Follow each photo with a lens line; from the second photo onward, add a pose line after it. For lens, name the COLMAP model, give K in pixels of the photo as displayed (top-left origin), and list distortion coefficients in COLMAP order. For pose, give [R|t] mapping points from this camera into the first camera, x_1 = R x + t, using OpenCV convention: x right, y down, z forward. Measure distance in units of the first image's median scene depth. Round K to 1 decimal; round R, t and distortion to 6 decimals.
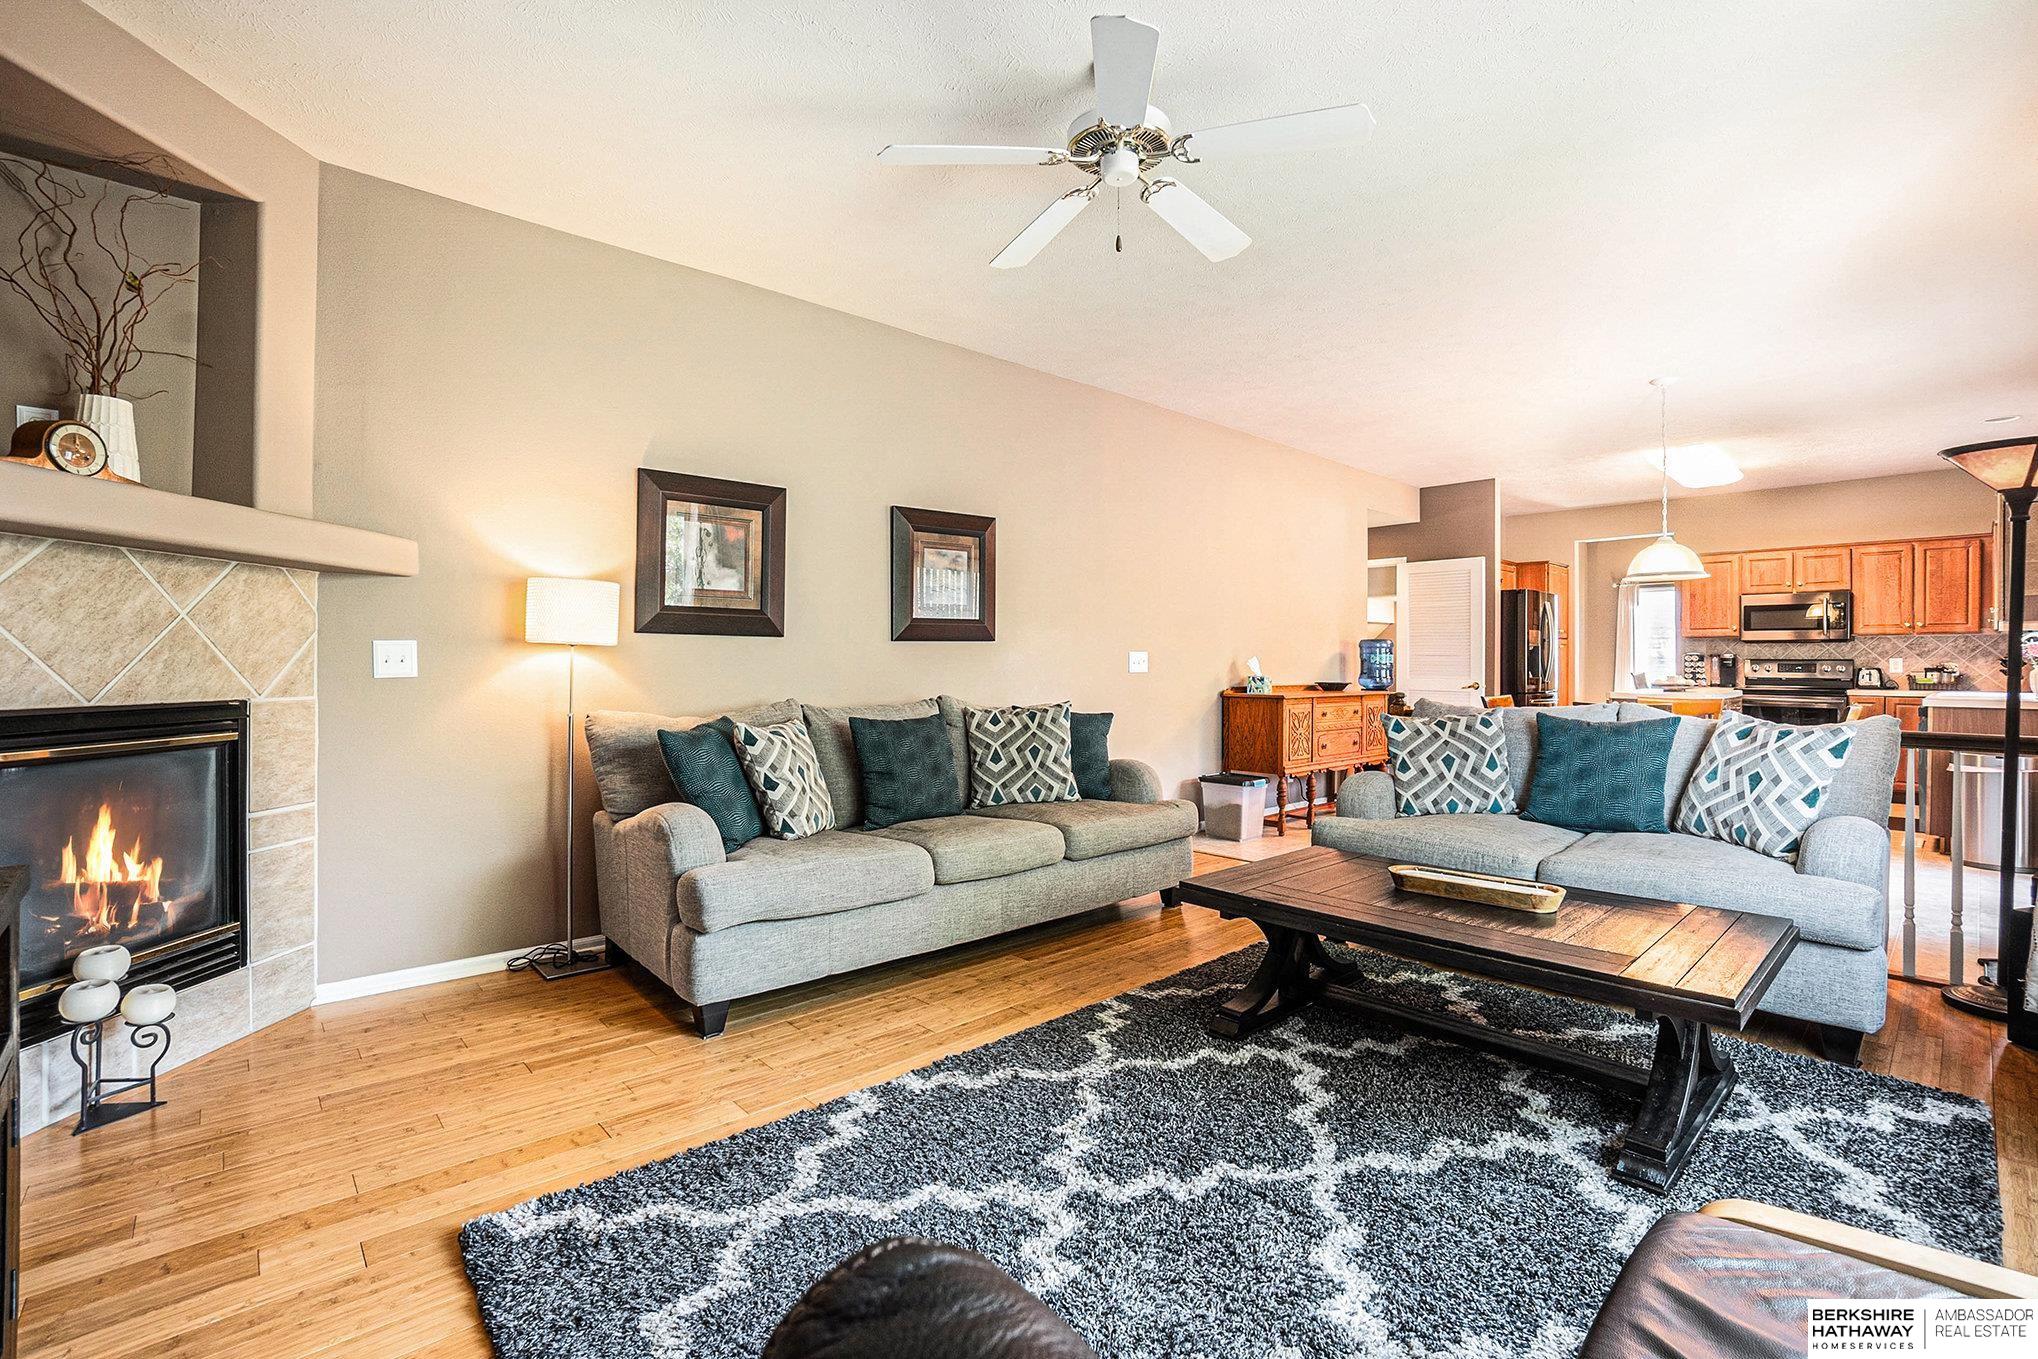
lens RADIAL K [[911.9, 0, 1001.2], [0, 911.9, 672.8], [0, 0, 1]] dist [-0.019315, 0.001502]
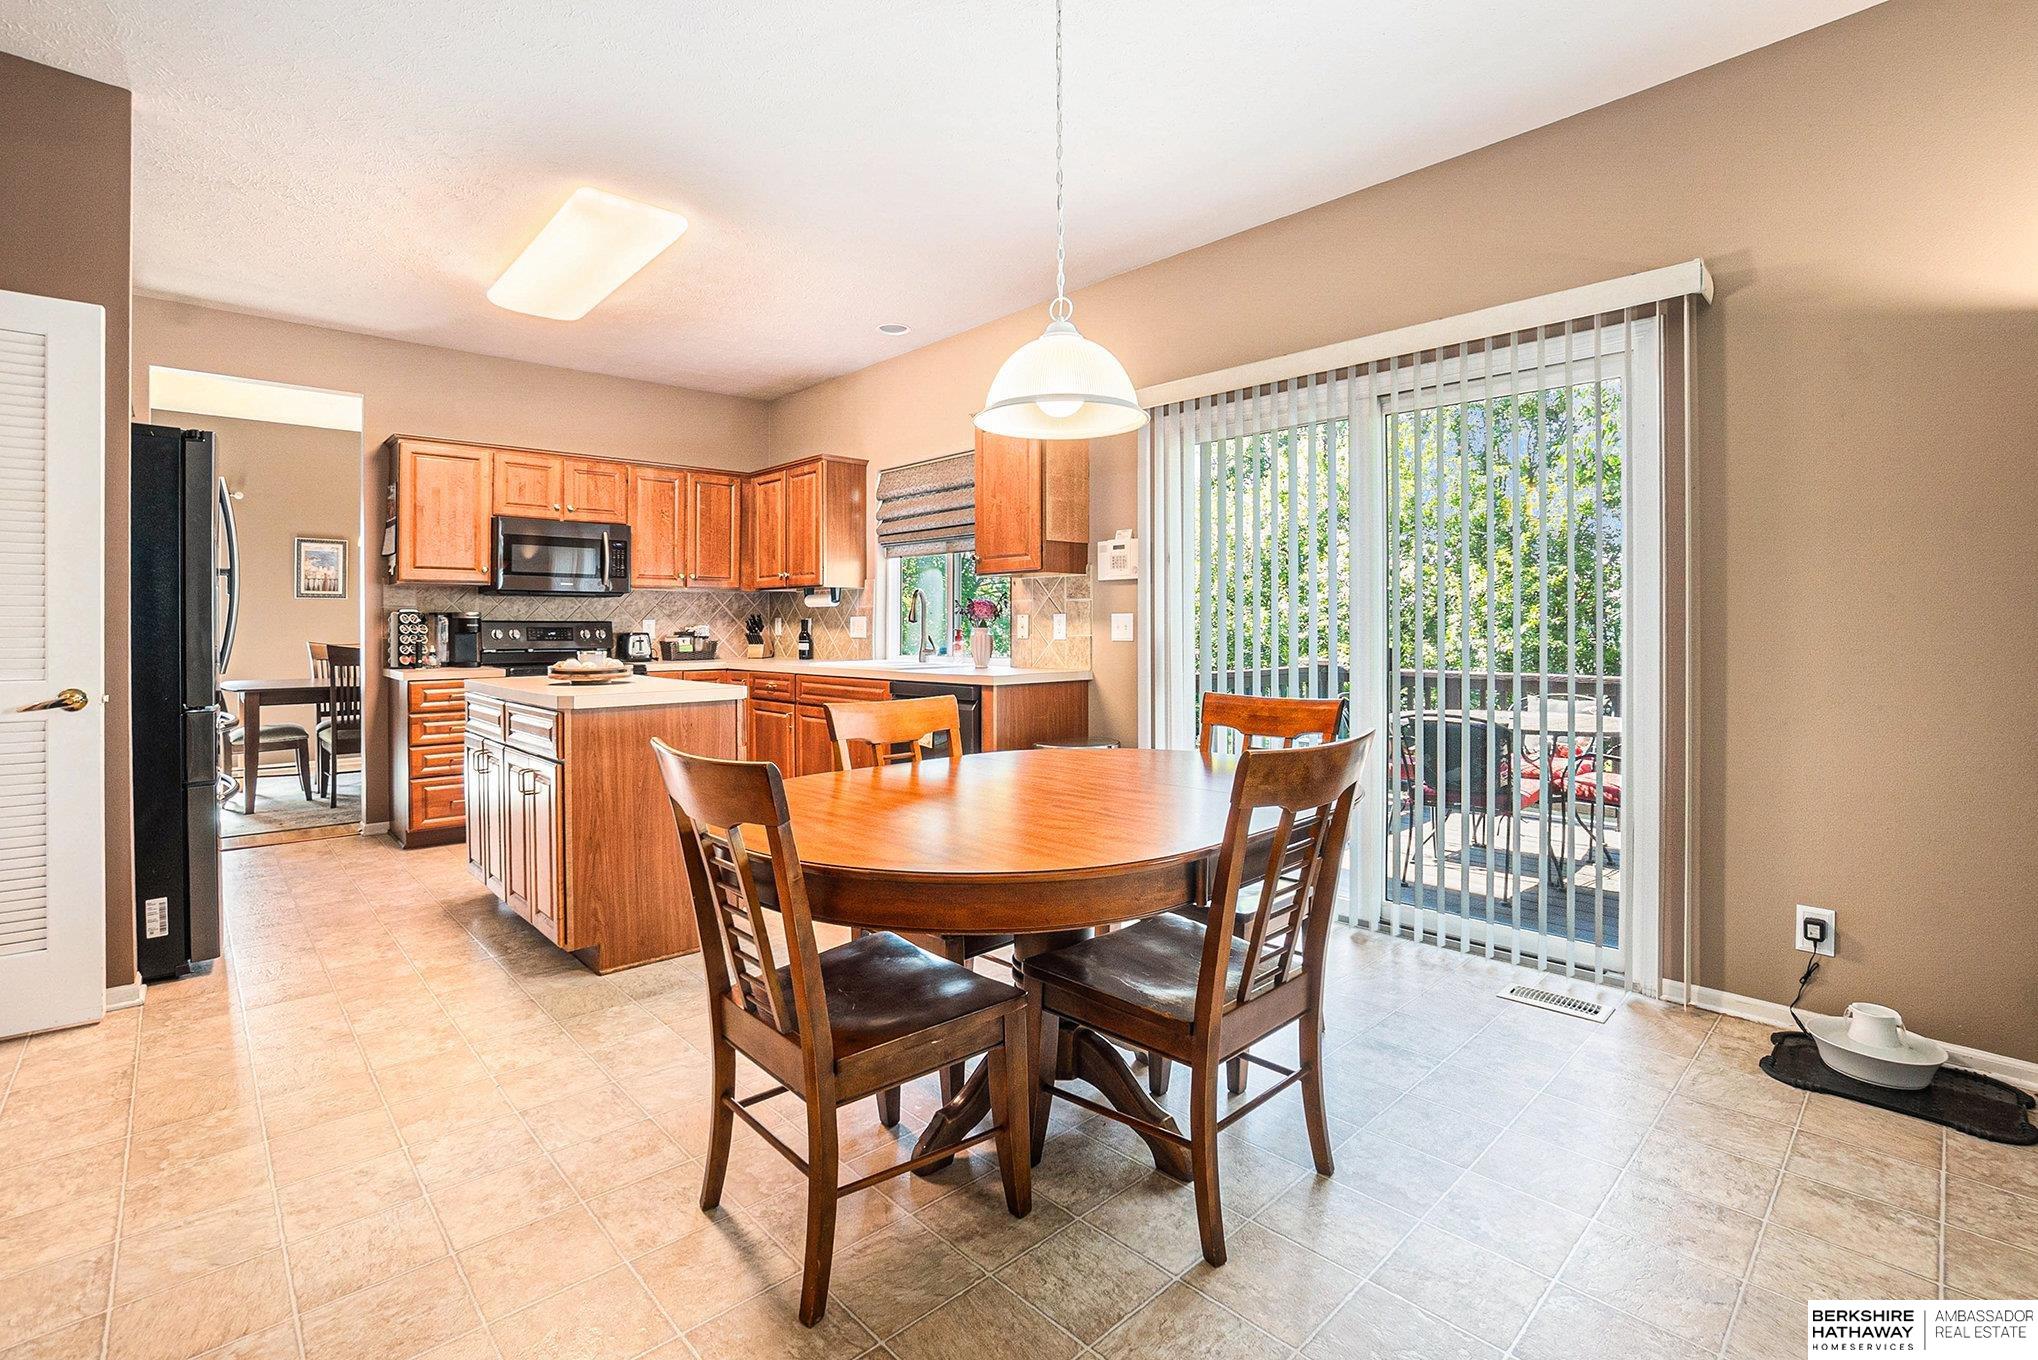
lens RADIAL K [[911.9, 0, 983.2], [0, 911.9, 633.2], [0, 0, 1]] dist [-0.019315, 0.001502]
pose [[0.039956, -0.008275, 0.999167, 0.230518], [0.015637, 0.999848, 0.007655, -0.006545], [-0.999079, 0.015318, 0.040079, 0.686158]]
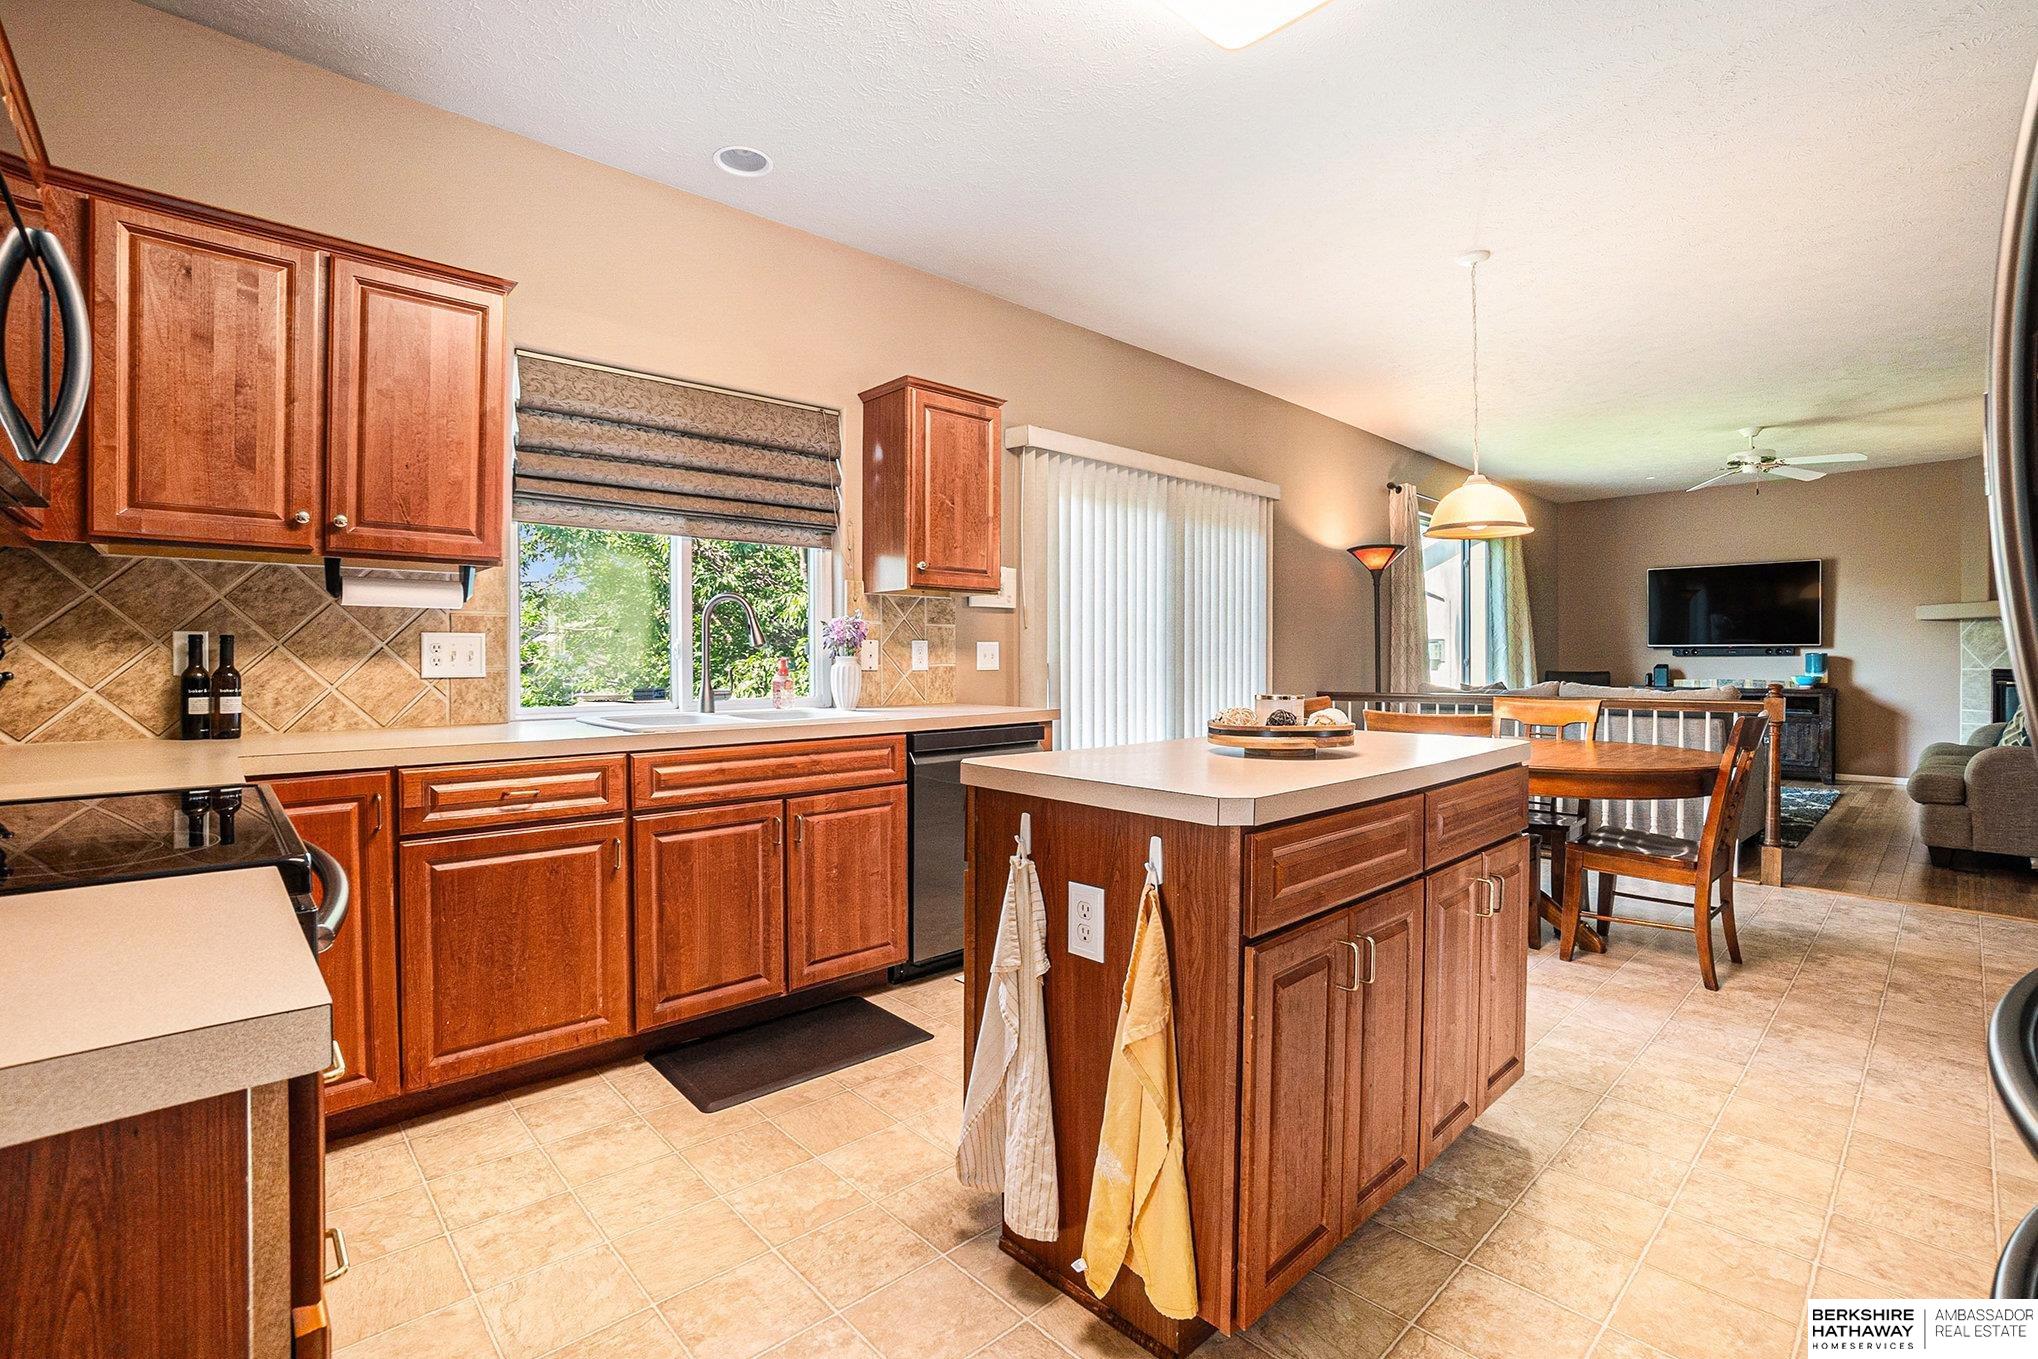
lens RADIAL K [[911.9, 0, 1020.5], [0, 911.9, 660.4], [0, 0, 1]] dist [-0.019315, 0.001502]
pose [[-0.999869, -0.004871, 0.015423, 0.747140], [-0.004517, 0.999727, 0.022940, -0.014593], [-0.015530, 0.022868, -0.999618, 1.158428]]
